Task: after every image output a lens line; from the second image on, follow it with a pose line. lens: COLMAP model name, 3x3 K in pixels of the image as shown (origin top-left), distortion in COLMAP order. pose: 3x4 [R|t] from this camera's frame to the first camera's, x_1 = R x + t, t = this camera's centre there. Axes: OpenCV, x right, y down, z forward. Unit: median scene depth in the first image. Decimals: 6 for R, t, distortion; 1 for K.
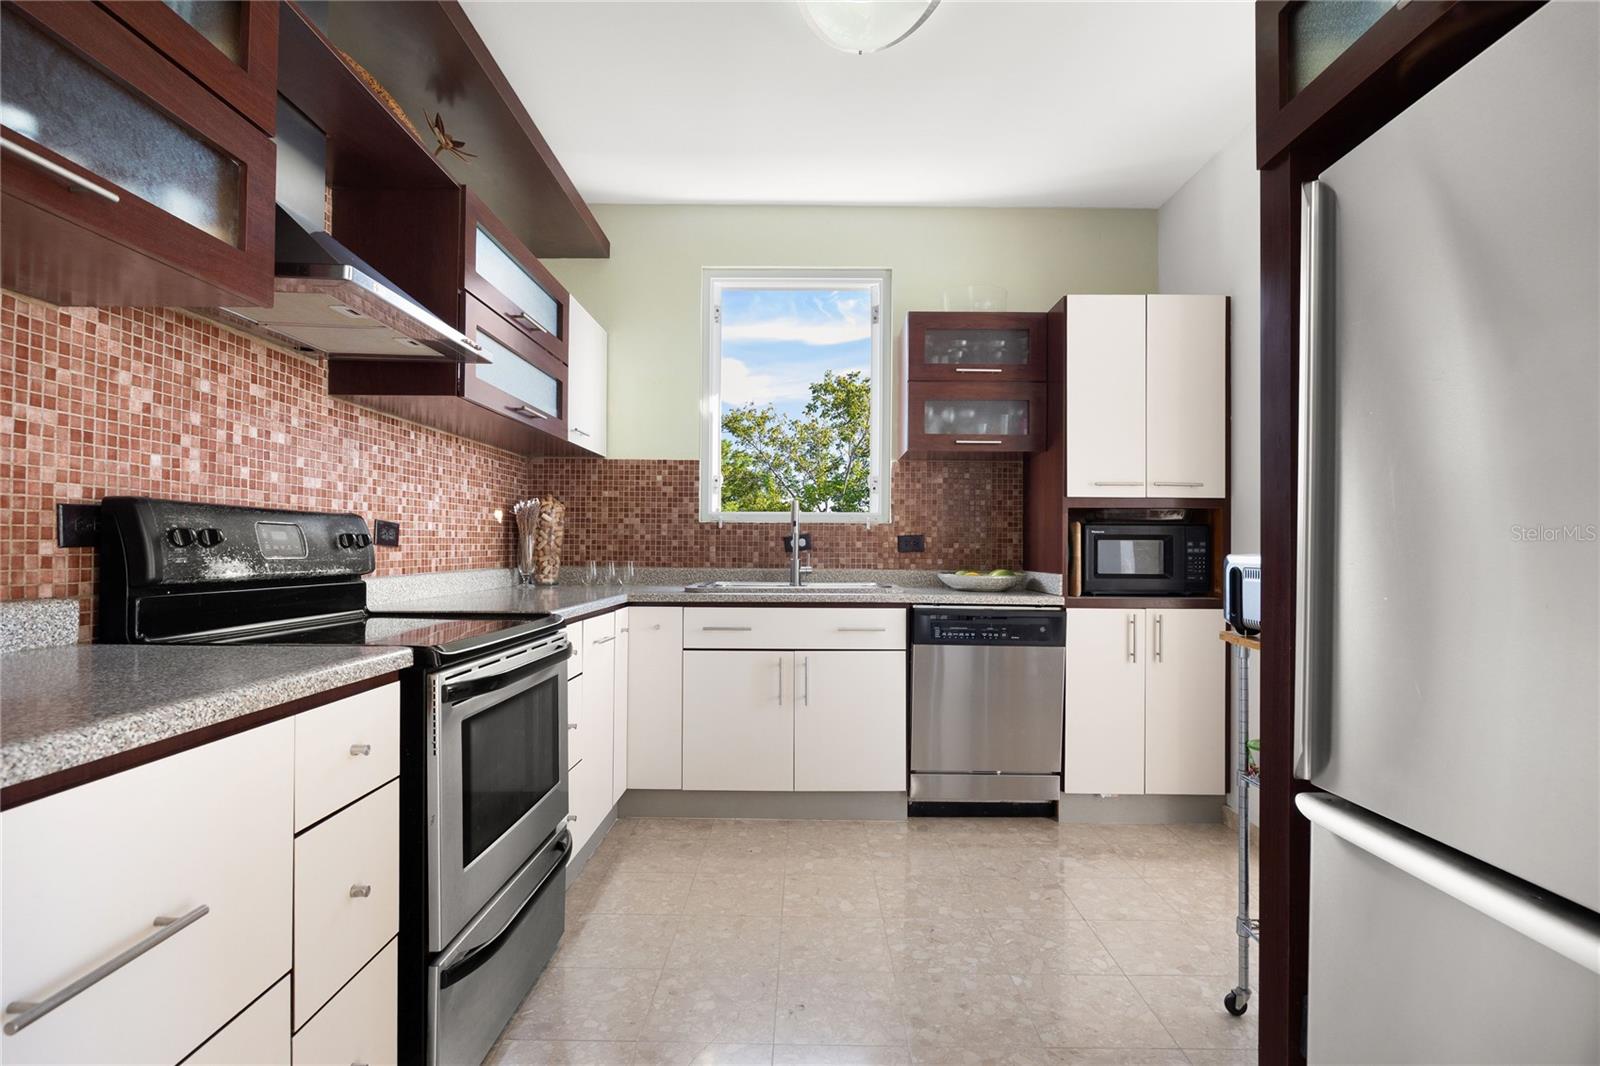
lens RADIAL K [[791.4, 0, 796.2], [0, 791.4, 539.7], [0, 0, 1]] dist [-0.004501, -0.002618]
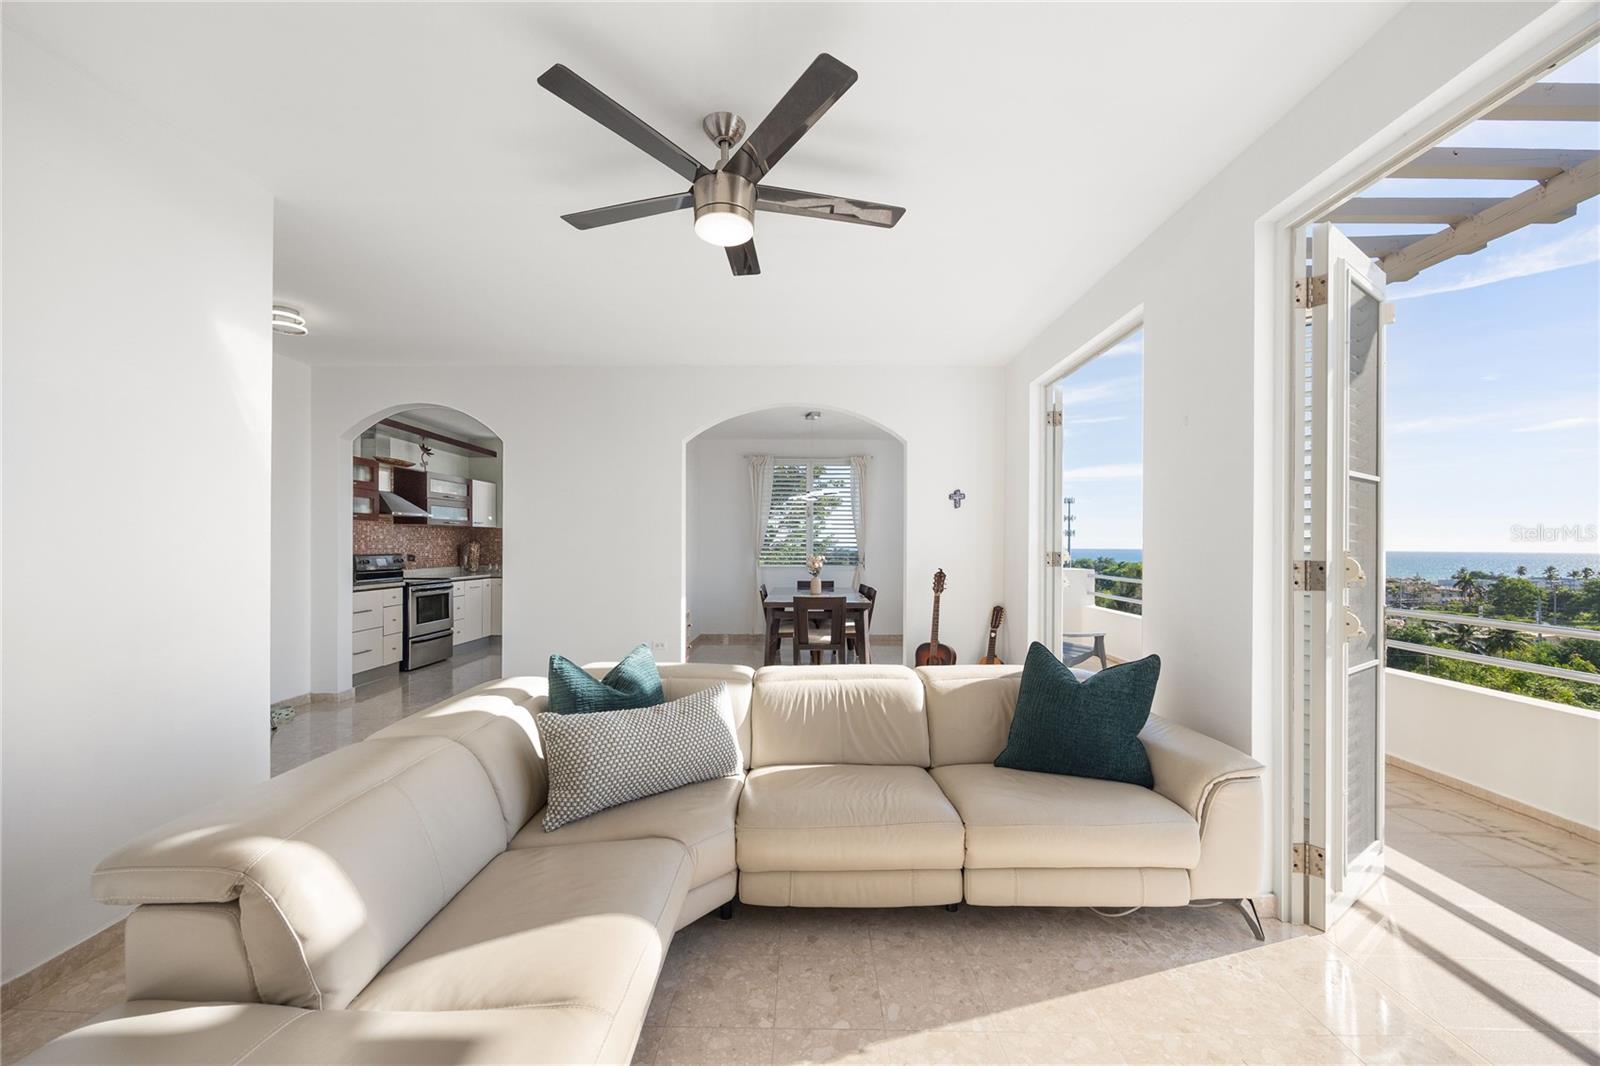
lens RADIAL K [[615.0, 0, 800.4], [0, 615.0, 543.9], [0, 0, 1]] dist [-0.002830, -0.000228]
pose [[0.999881, -0.000244, 0.015441, 1.584597], [0.000120, 0.999967, 0.008090, -0.119623], [-0.015443, -0.008087, 0.999848, -2.392555]]
